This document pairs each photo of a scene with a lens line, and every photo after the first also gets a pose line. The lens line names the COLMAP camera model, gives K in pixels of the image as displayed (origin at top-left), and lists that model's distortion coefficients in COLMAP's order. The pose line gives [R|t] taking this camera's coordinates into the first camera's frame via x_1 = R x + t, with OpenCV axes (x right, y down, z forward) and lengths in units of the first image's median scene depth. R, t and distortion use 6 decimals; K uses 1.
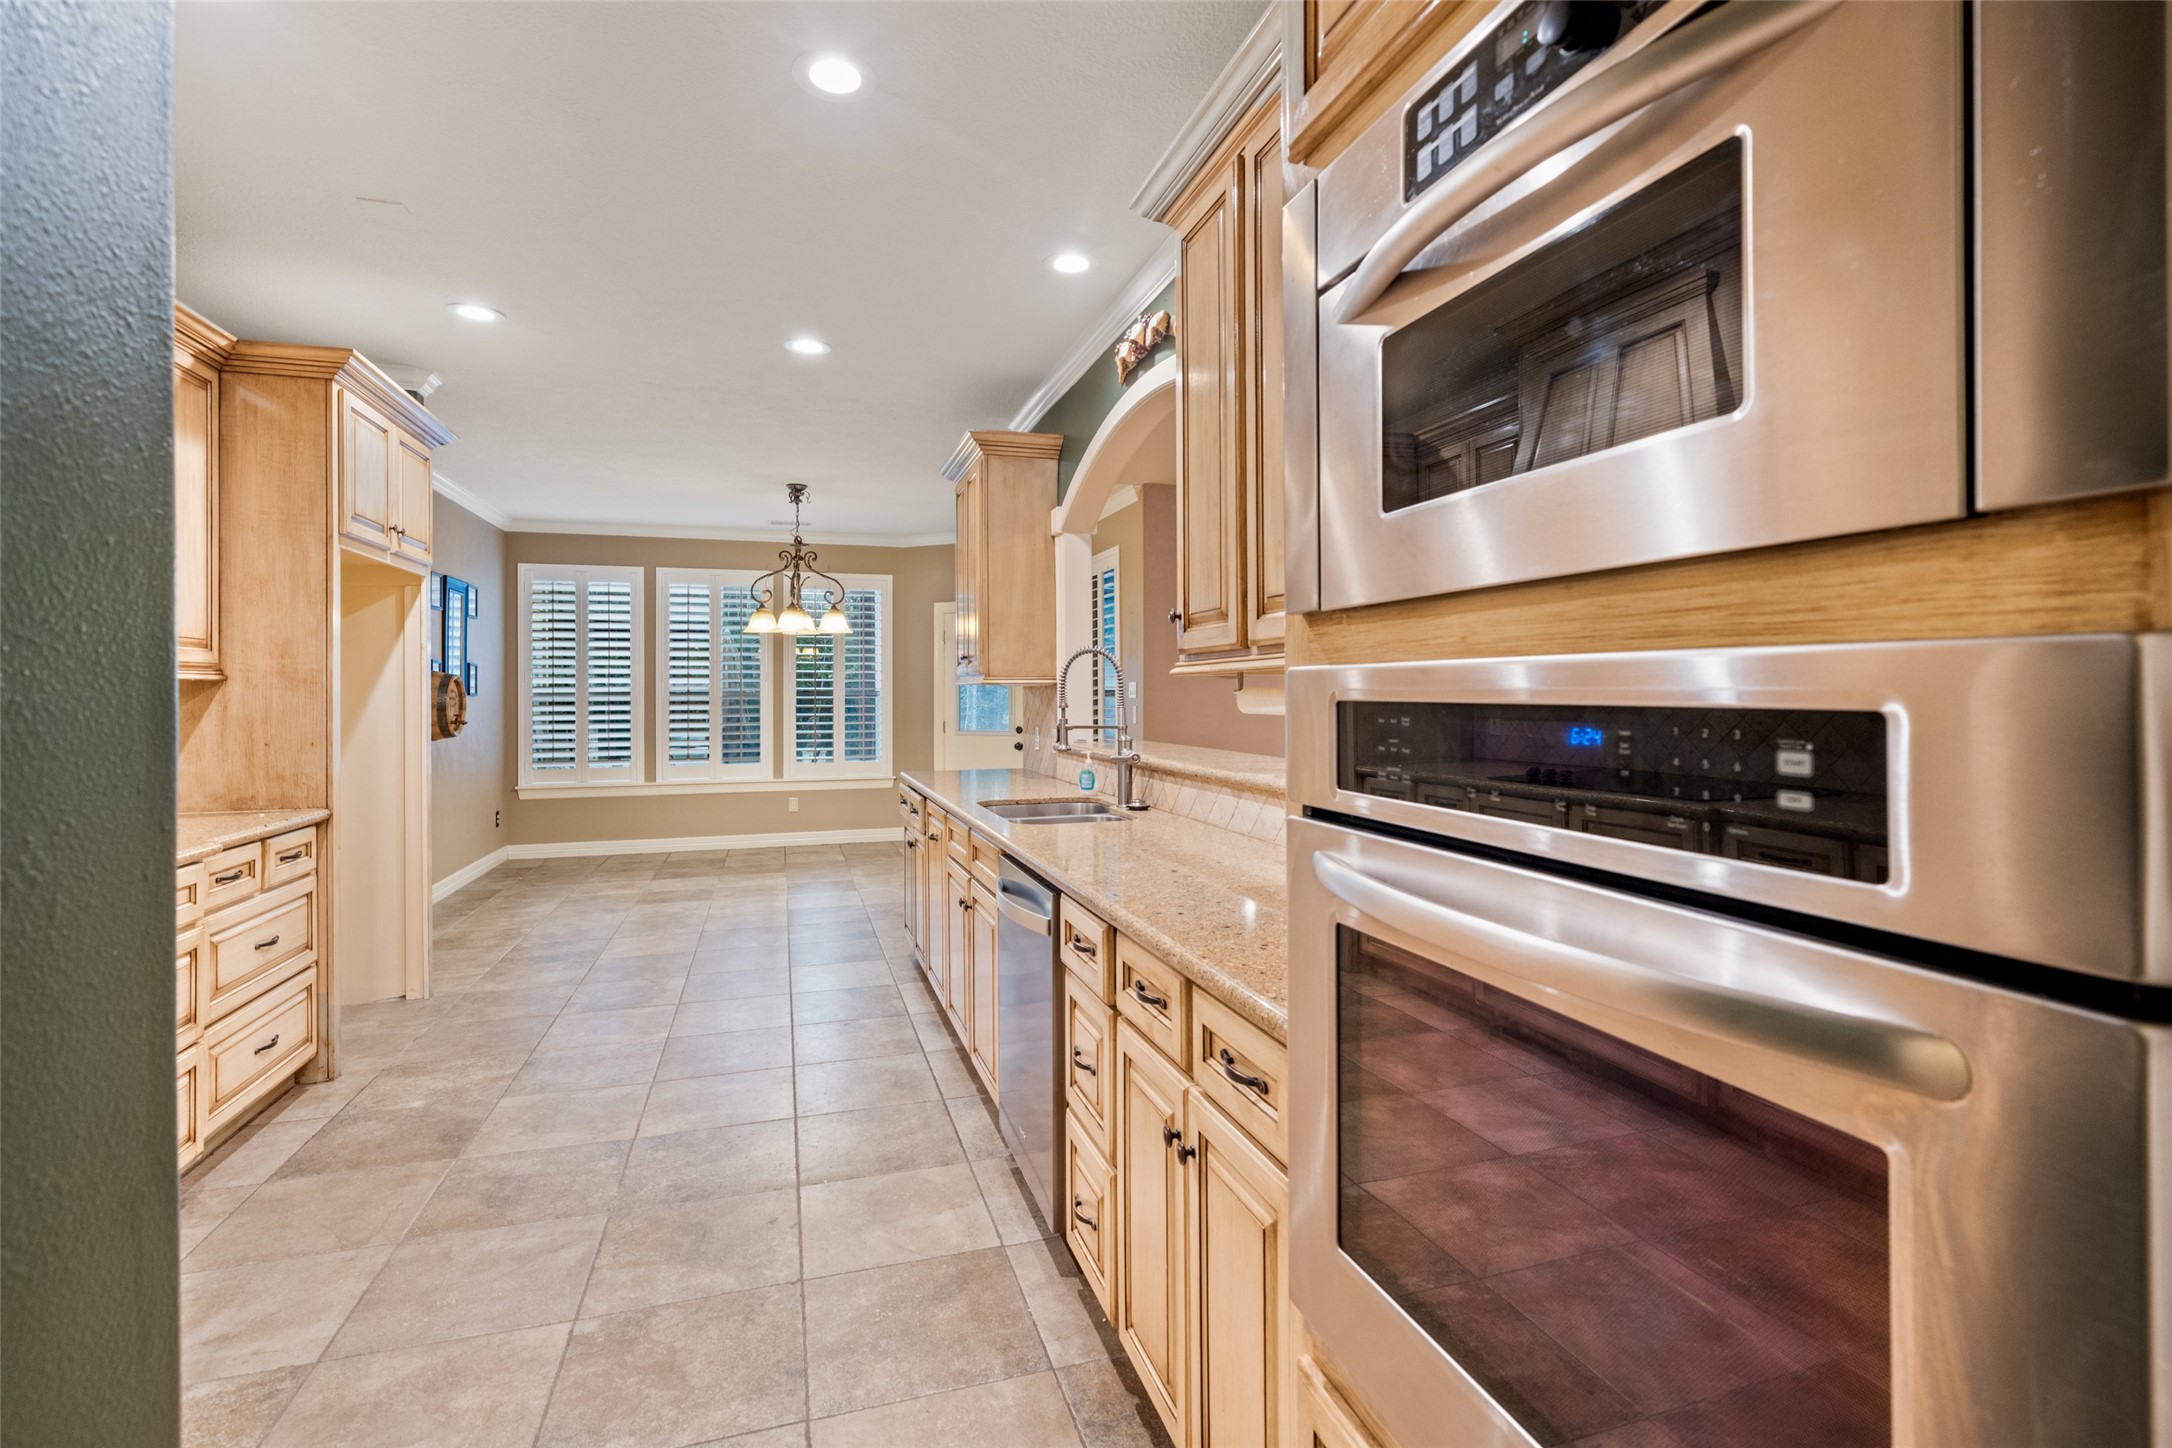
lens RADIAL K [[993.9, 0, 1098.6], [0, 993.9, 687.5], [0, 0, 1]] dist [-0.002232, -0.002496]
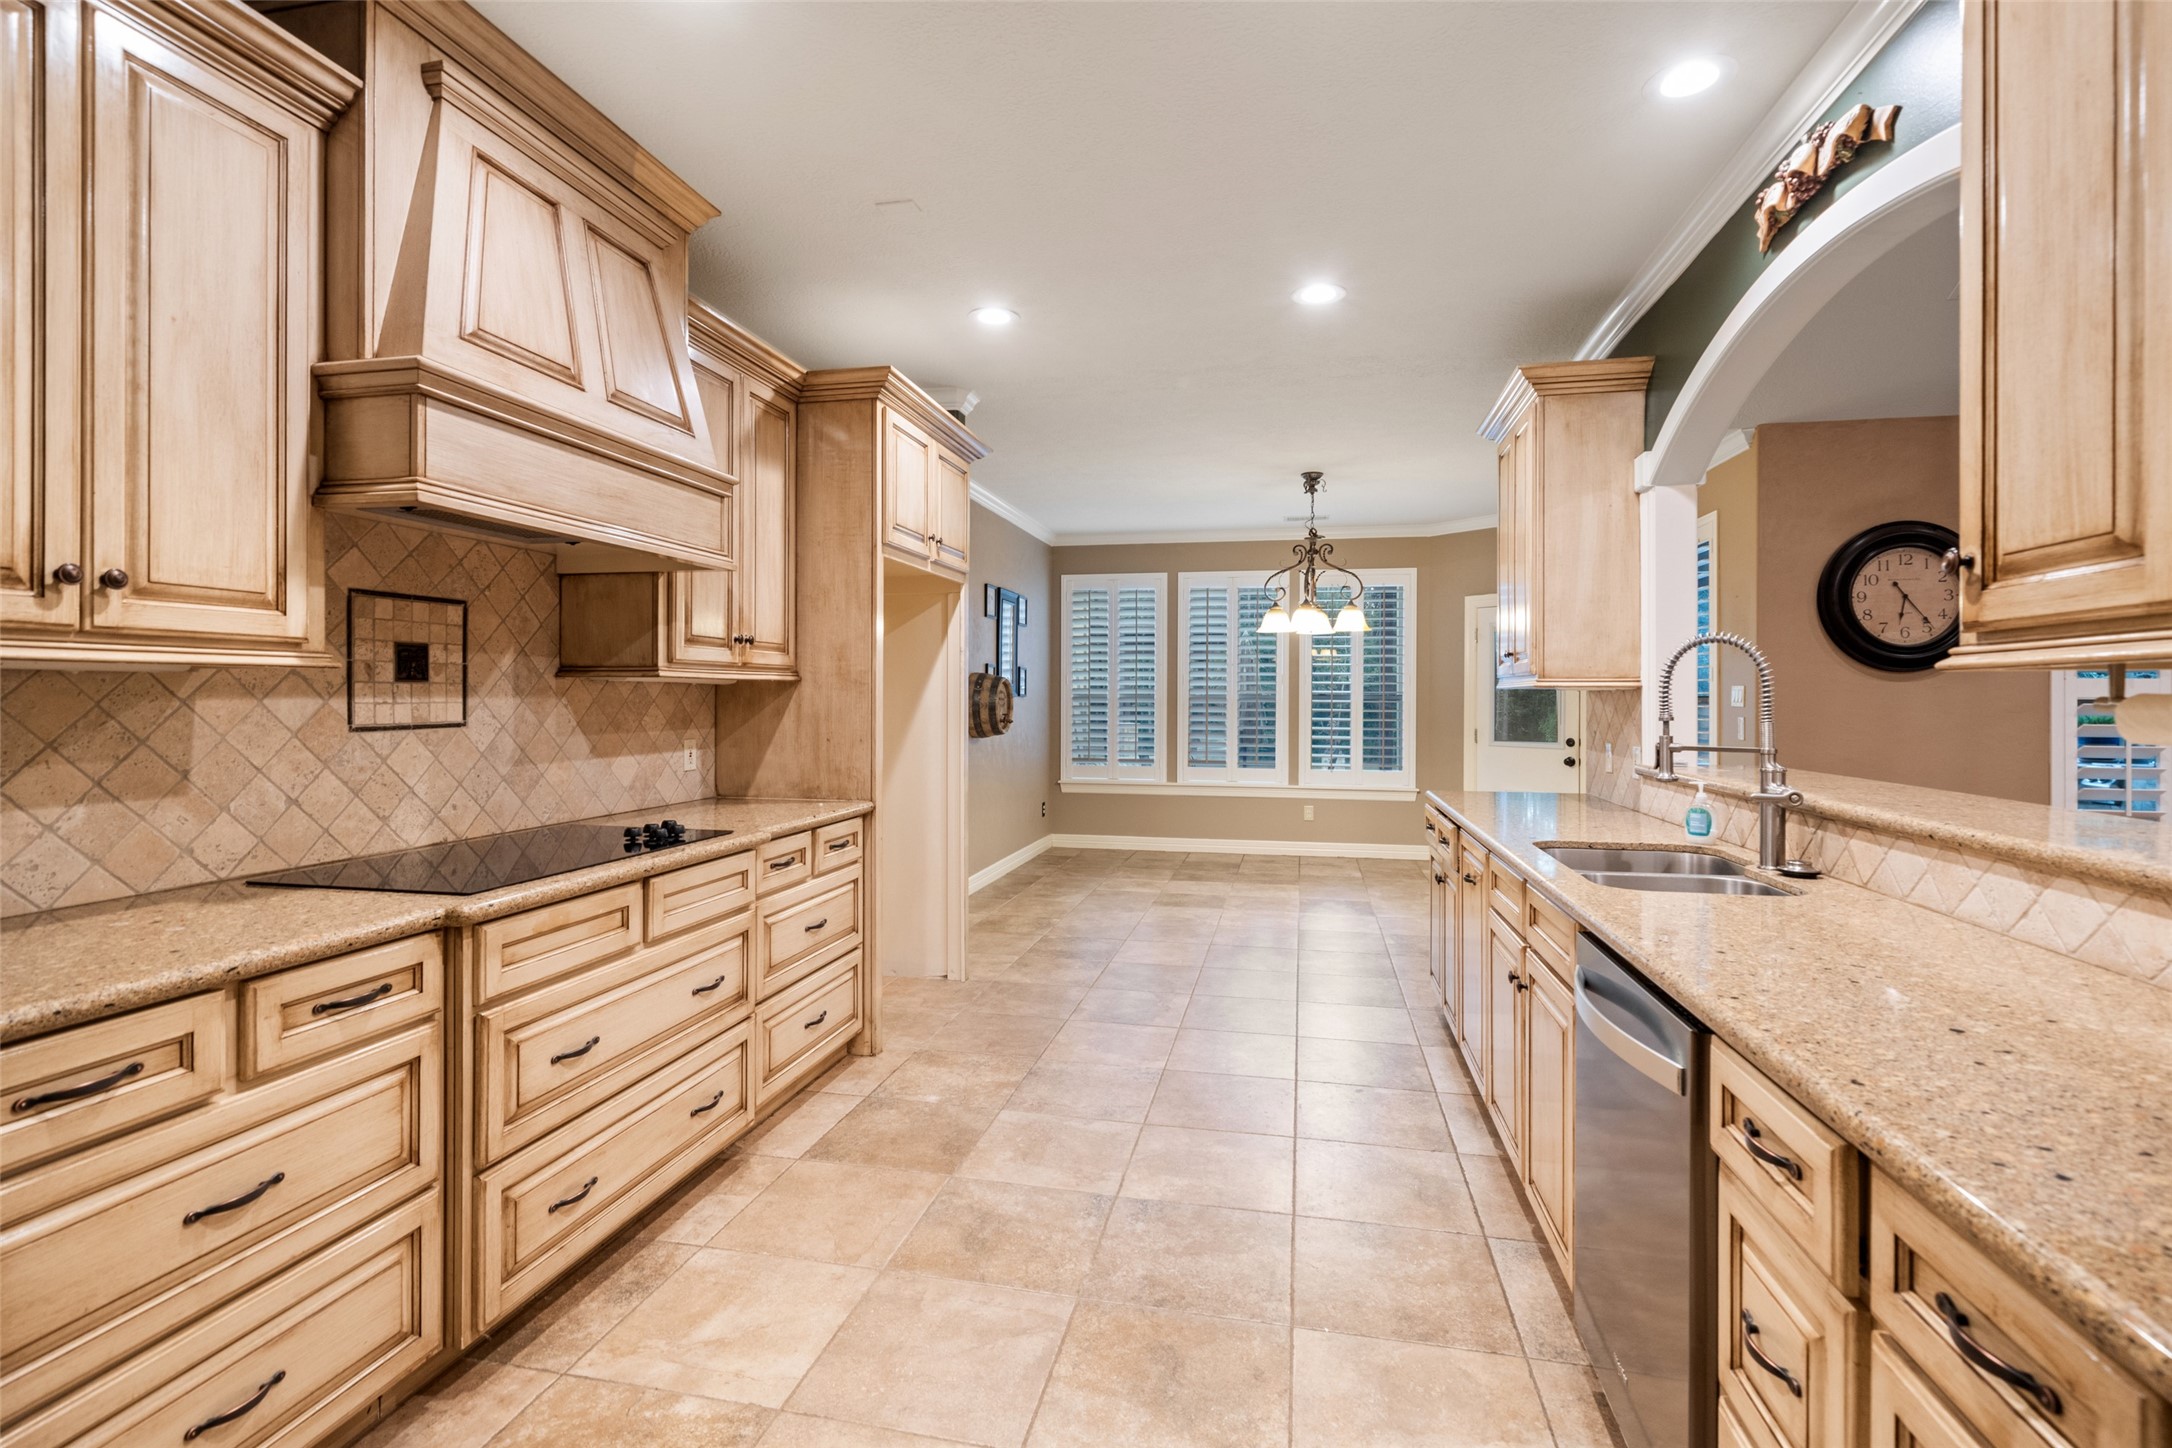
lens RADIAL K [[993.9, 0, 1092.4], [0, 993.9, 693.0], [0, 0, 1]] dist [-0.002232, -0.002496]
pose [[0.868621, 0.006490, -0.495435, -0.042293], [-0.005558, 0.999979, 0.003354, 0.000645], [0.495447, -0.000160, 0.868638, 0.187603]]
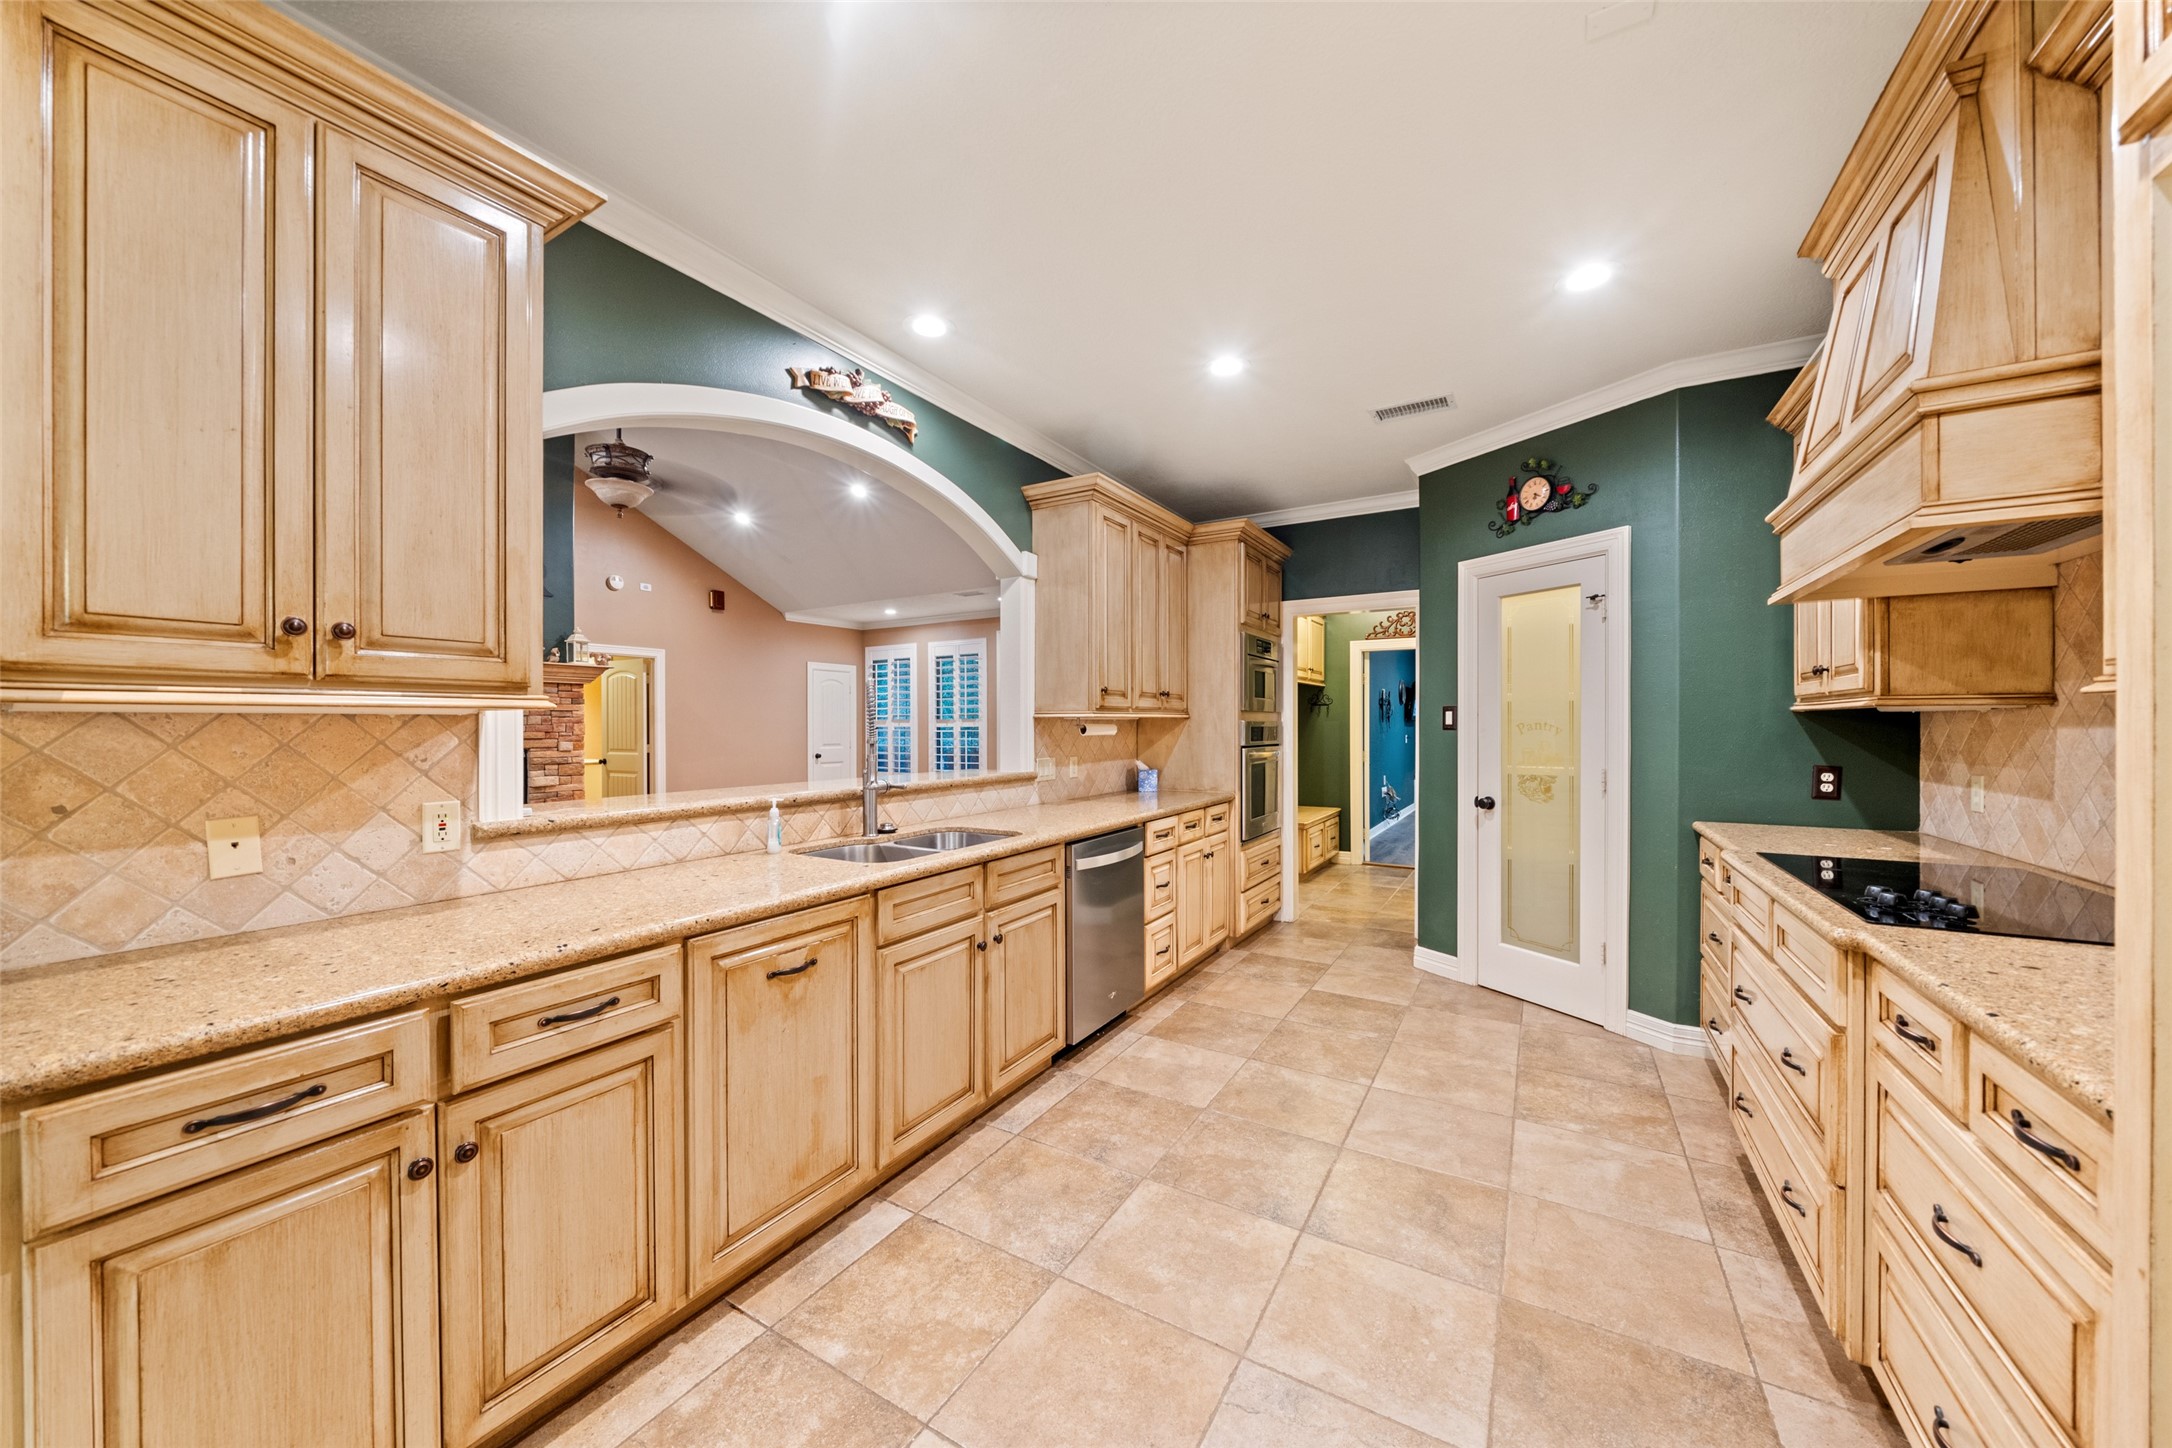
lens RADIAL K [[755.9, 0, 1085.6], [0, 755.9, 729.1], [0, 0, 1]] dist [-0.007460, 0.000125]
pose [[-0.653922, 0.001298, 0.756561, -0.734361], [0.001405, 0.999999, -0.000501, 0.008036], [-0.756561, 0.000735, -0.653923, 1.369090]]
